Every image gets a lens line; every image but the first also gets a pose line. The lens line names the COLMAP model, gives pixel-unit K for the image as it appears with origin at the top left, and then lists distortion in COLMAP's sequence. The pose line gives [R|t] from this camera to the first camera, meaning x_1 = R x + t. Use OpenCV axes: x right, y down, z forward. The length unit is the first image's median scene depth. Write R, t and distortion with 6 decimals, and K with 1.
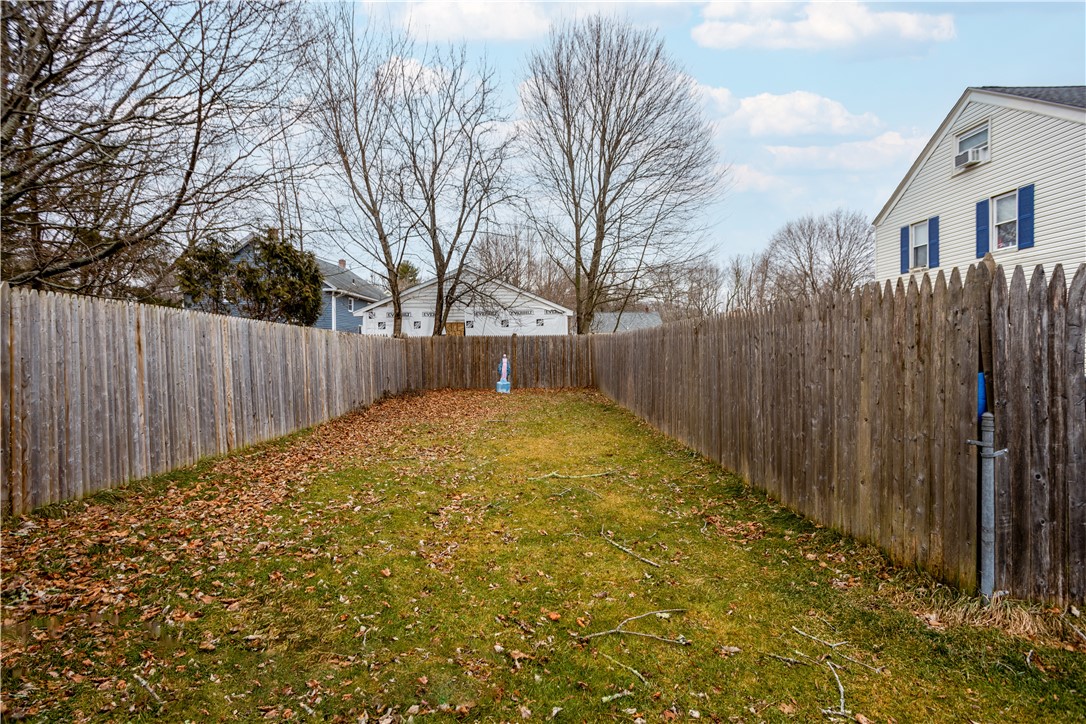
lens RADIAL K [[515.7, 0, 548.8], [0, 515.7, 350.8], [0, 0, 1]] dist [-0.059556, 0.033336]
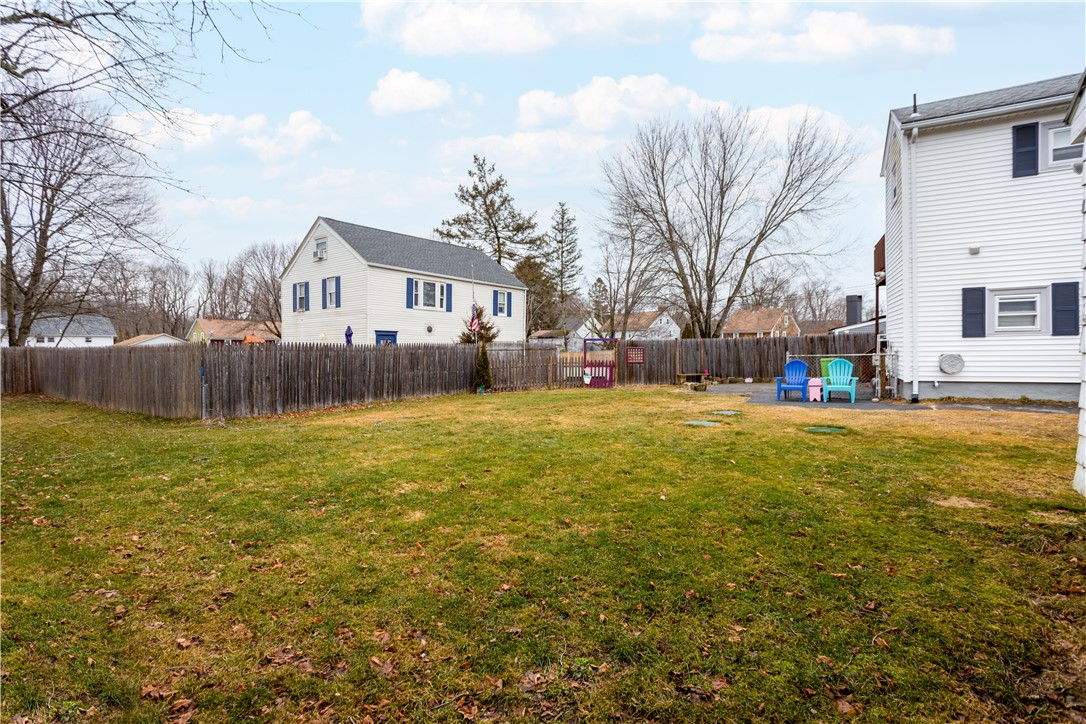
lens RADIAL K [[515.7, 0, 548.8], [0, 515.7, 350.8], [0, 0, 1]] dist [-0.059556, 0.033336]
pose [[0.597807, -0.000906, 0.801639, -0.171515], [0.008402, 0.999952, -0.005136, -0.009621], [-0.801596, 0.009805, 0.597786, -0.823286]]
